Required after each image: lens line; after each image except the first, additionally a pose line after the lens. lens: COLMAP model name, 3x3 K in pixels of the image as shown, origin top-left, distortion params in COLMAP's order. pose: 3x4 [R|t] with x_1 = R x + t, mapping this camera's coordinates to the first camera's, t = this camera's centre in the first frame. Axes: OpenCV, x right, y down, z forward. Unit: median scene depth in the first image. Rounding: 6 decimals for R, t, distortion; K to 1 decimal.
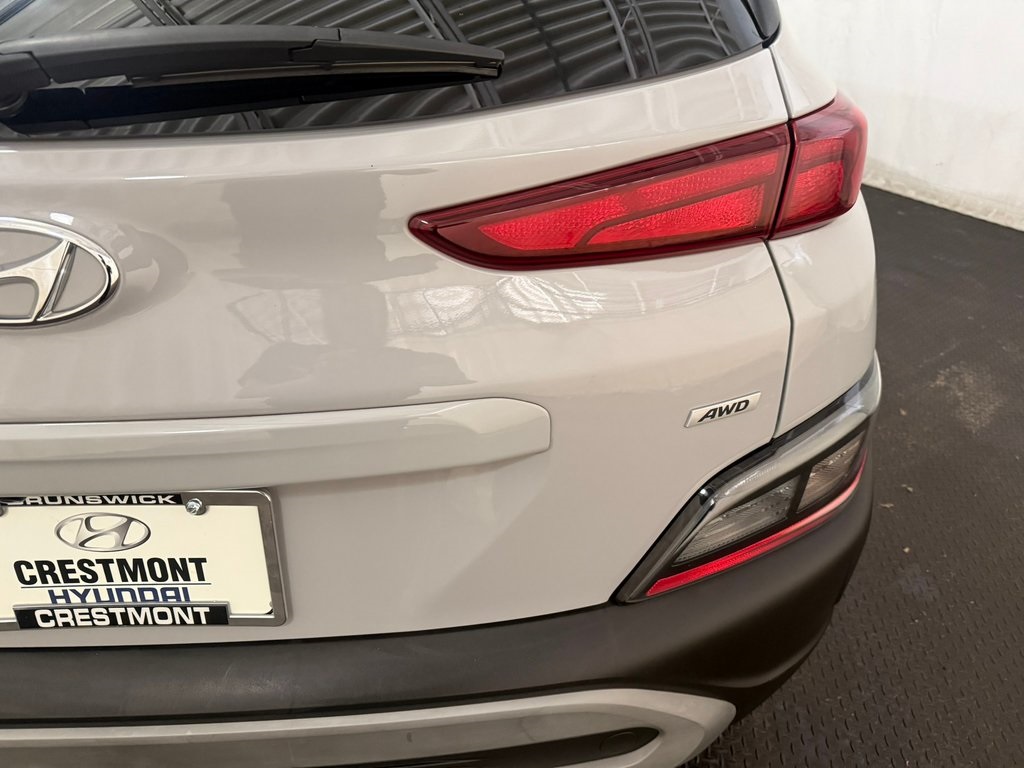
lens RADIAL K [[725.1, 0, 510.4], [0, 725.1, 387.3], [0, 0, 1]] dist [0.015815, -0.022643]
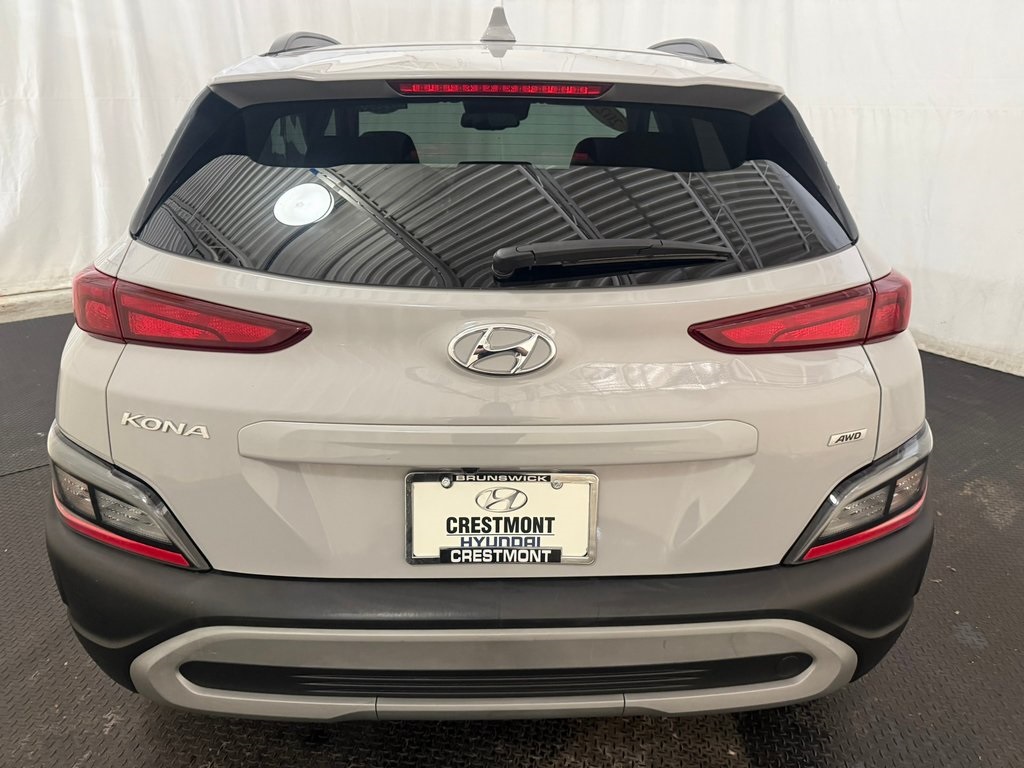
lens RADIAL K [[725.1, 0, 507.2], [0, 725.1, 379.8], [0, 0, 1]] dist [0.015815, -0.022643]
pose [[0.999772, 0.008543, -0.019592, -0.487384], [-0.012687, 0.974893, -0.222314, 0.291478], [0.017201, 0.222512, 0.974778, -0.747715]]
